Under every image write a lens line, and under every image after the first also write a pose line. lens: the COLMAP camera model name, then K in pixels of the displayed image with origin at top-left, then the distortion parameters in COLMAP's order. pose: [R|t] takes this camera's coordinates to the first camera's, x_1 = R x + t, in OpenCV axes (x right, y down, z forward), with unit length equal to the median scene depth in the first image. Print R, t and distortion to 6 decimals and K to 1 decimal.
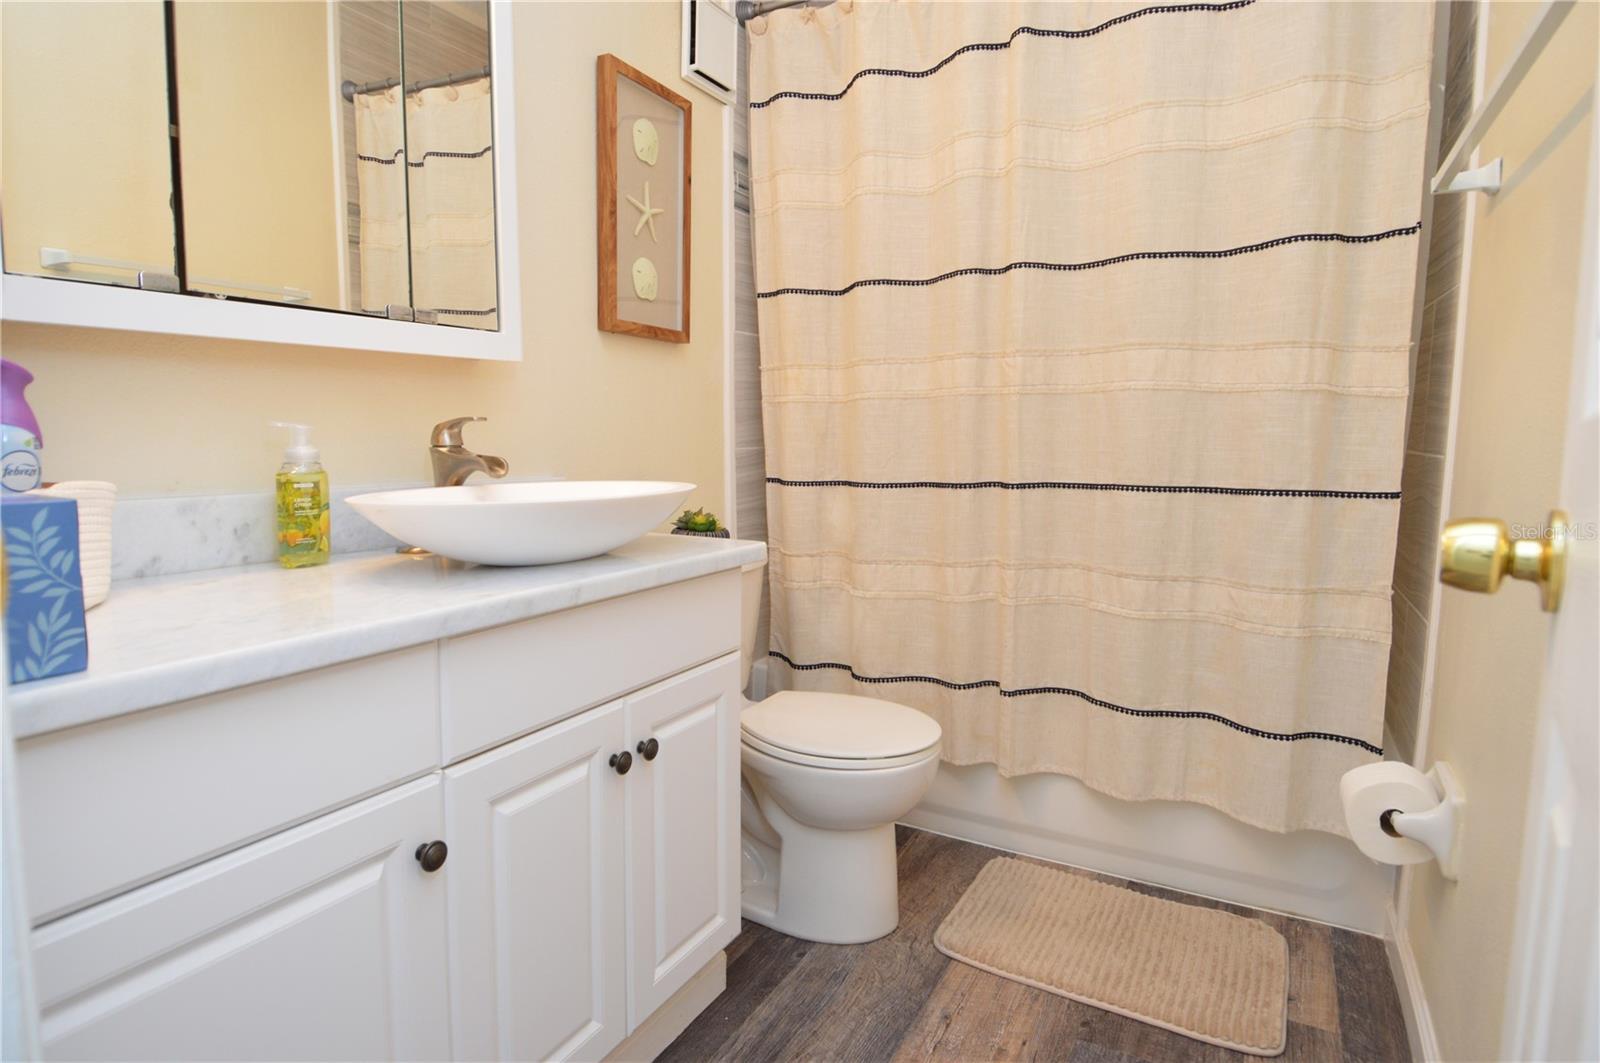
lens RADIAL K [[867.5, 0, 805.7], [0, 867.5, 511.1], [0, 0, 1]] dist [0.021437, -0.033232]
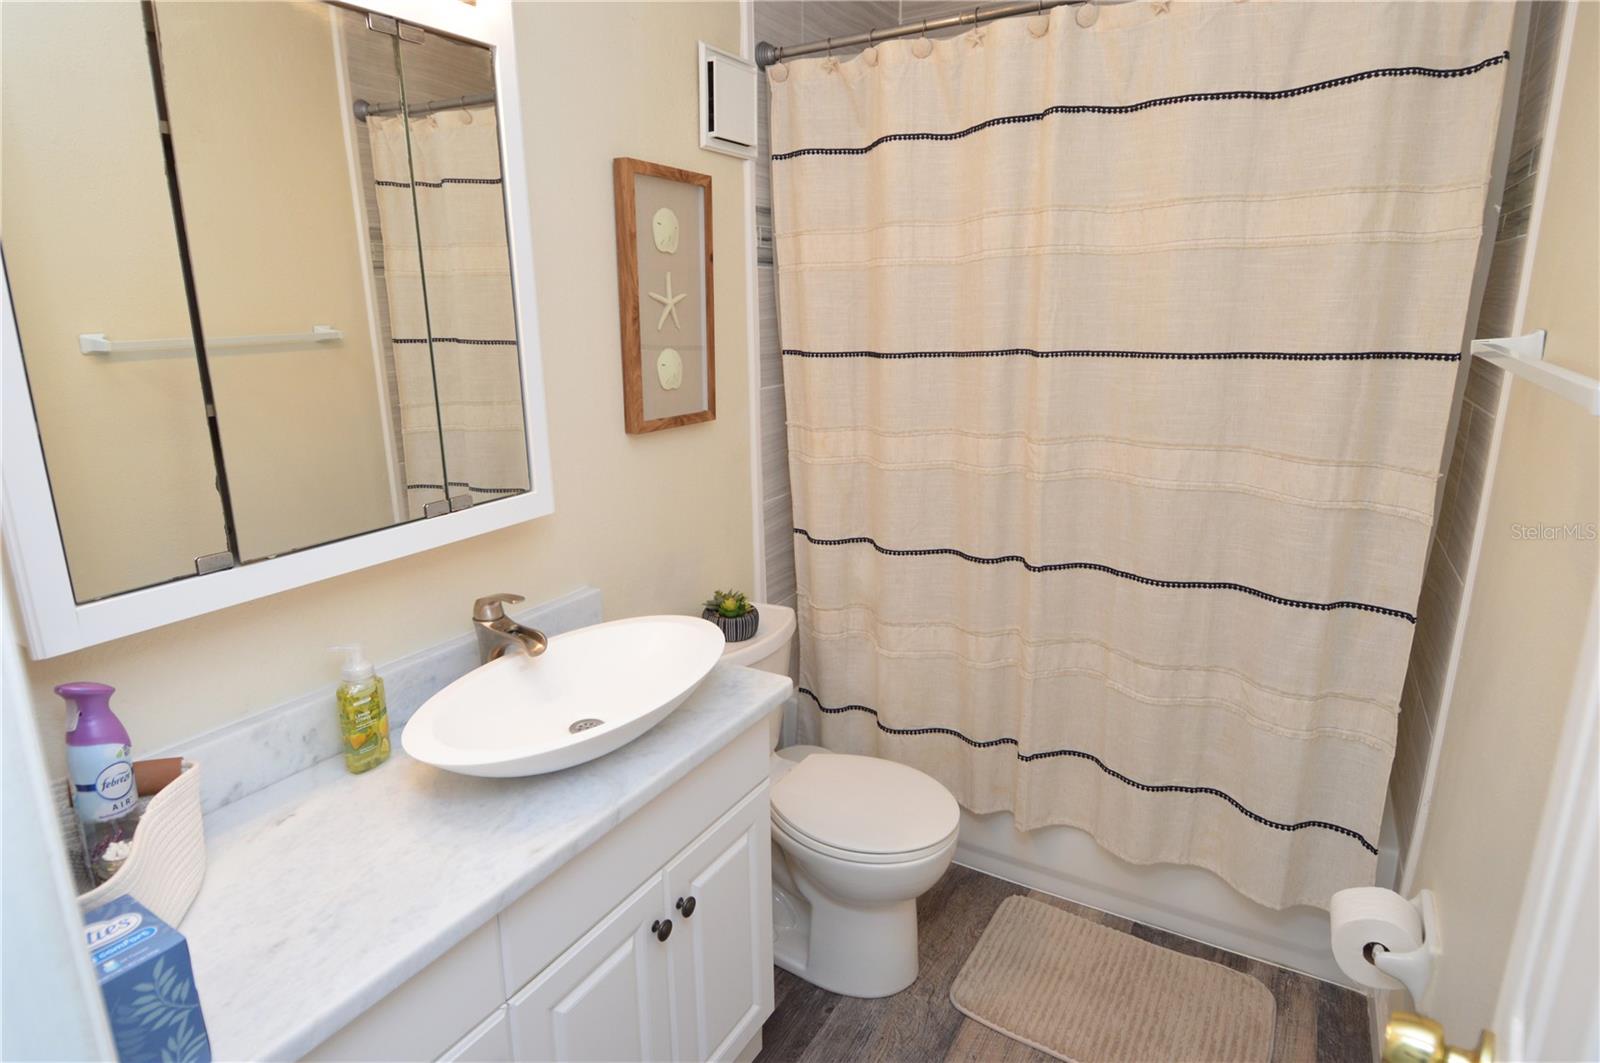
lens RADIAL K [[866.6, 0, 807.2], [0, 866.6, 510.8], [0, 0, 1]] dist [0.019430, -0.031569]
pose [[0.999287, -0.005944, -0.037293, 0.010774], [0.011117, 0.990078, 0.140079, -0.258526], [0.036091, -0.140394, 0.989438, -0.009259]]
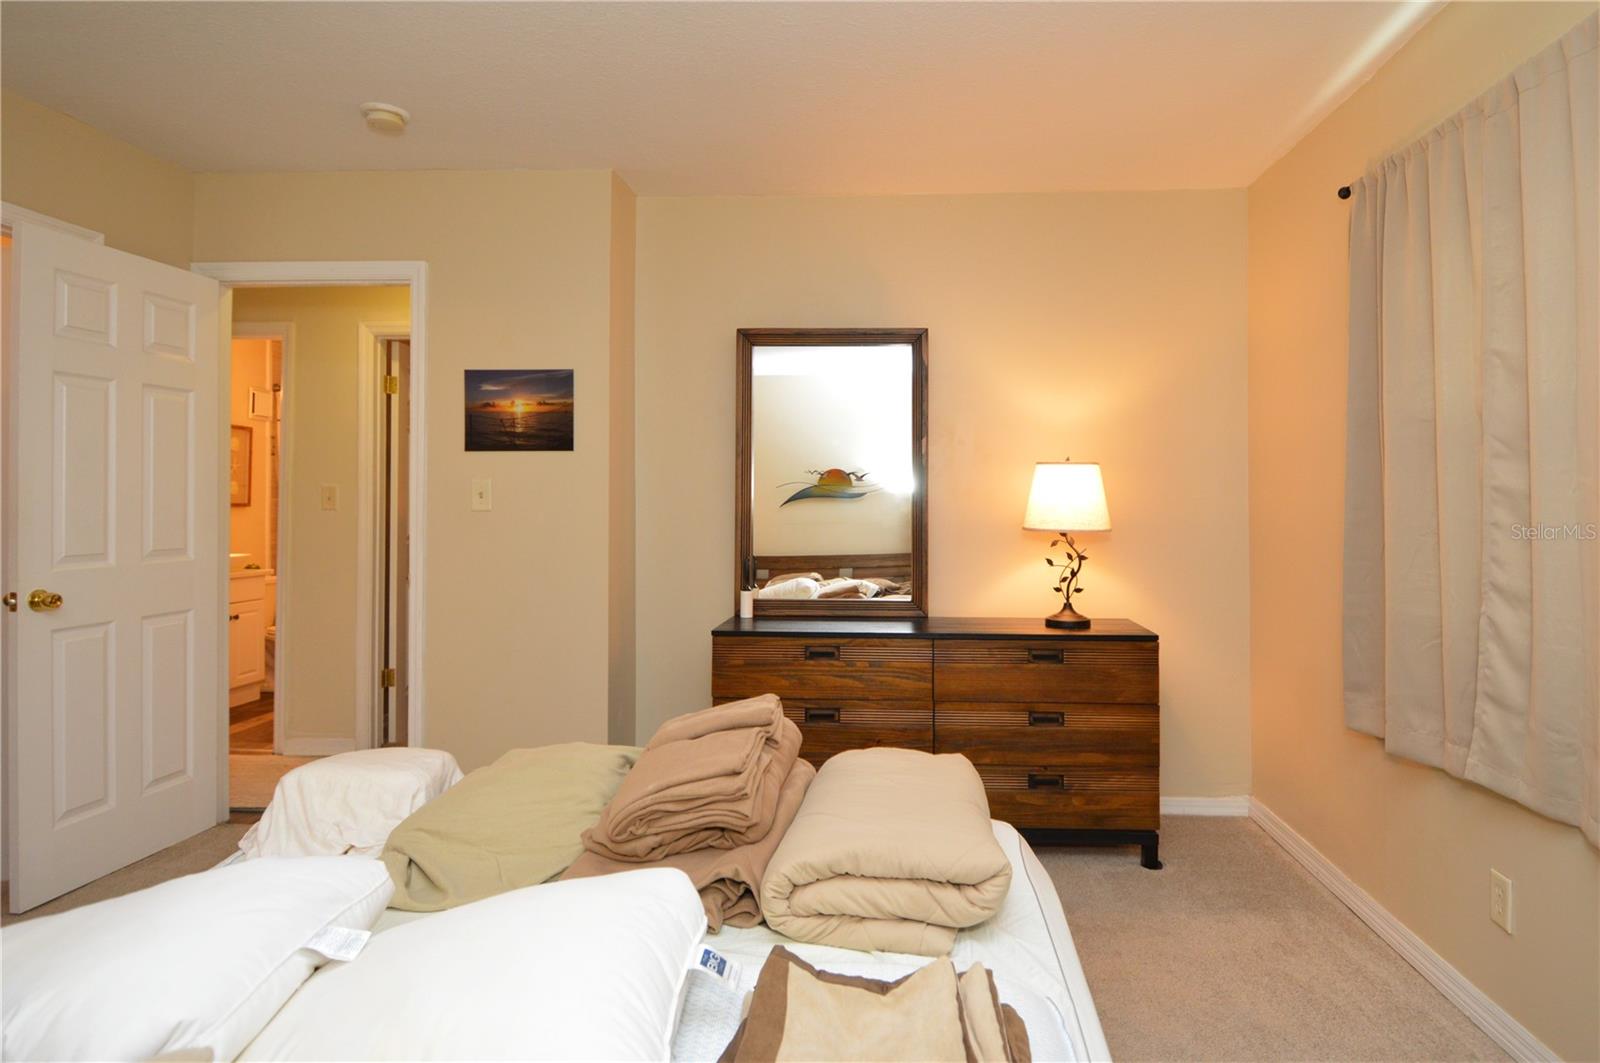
lens RADIAL K [[901.9, 0, 849.7], [0, 901.9, 499.7], [0, 0, 1]] dist [0.004171, -0.024731]
pose [[0.896645, 0.004014, 0.442732, 0.375215], [0.038692, 0.995423, -0.087386, 0.139277], [-0.441056, 0.095485, 0.892386, -2.899653]]
